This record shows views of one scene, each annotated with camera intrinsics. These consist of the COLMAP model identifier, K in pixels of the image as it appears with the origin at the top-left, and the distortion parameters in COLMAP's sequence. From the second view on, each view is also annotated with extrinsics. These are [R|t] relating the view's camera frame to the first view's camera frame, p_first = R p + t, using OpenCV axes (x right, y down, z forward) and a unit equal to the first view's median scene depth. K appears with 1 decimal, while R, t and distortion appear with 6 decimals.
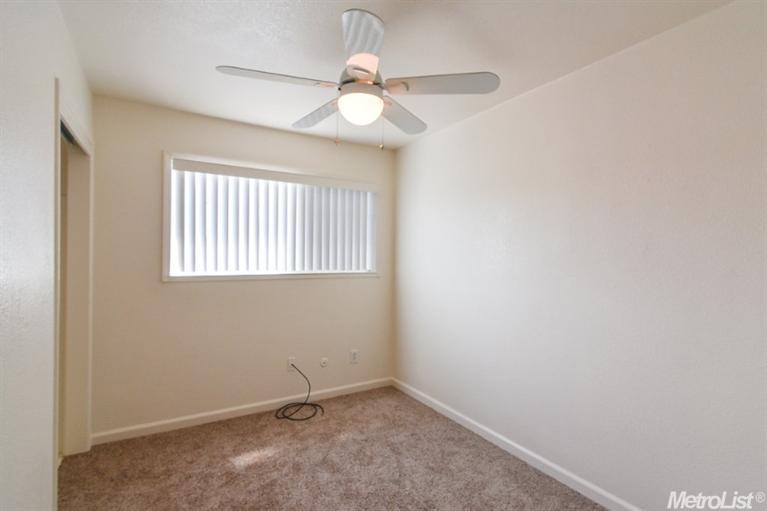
lens RADIAL K [[365.1, 0, 386.3], [0, 365.1, 258.4], [0, 0, 1]] dist [0.019673, -0.006426]
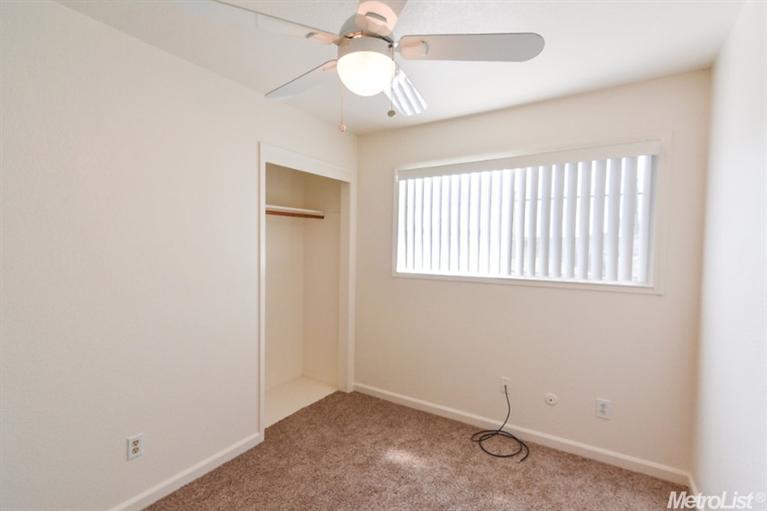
lens RADIAL K [[365.1, 0, 379.6], [0, 365.1, 259.7], [0, 0, 1]] dist [0.019673, -0.006426]
pose [[0.449620, 0.032634, -0.892624, 0.375305], [-0.015587, 0.999467, 0.028689, -0.020842], [0.893084, 0.001014, 0.449889, 0.384086]]
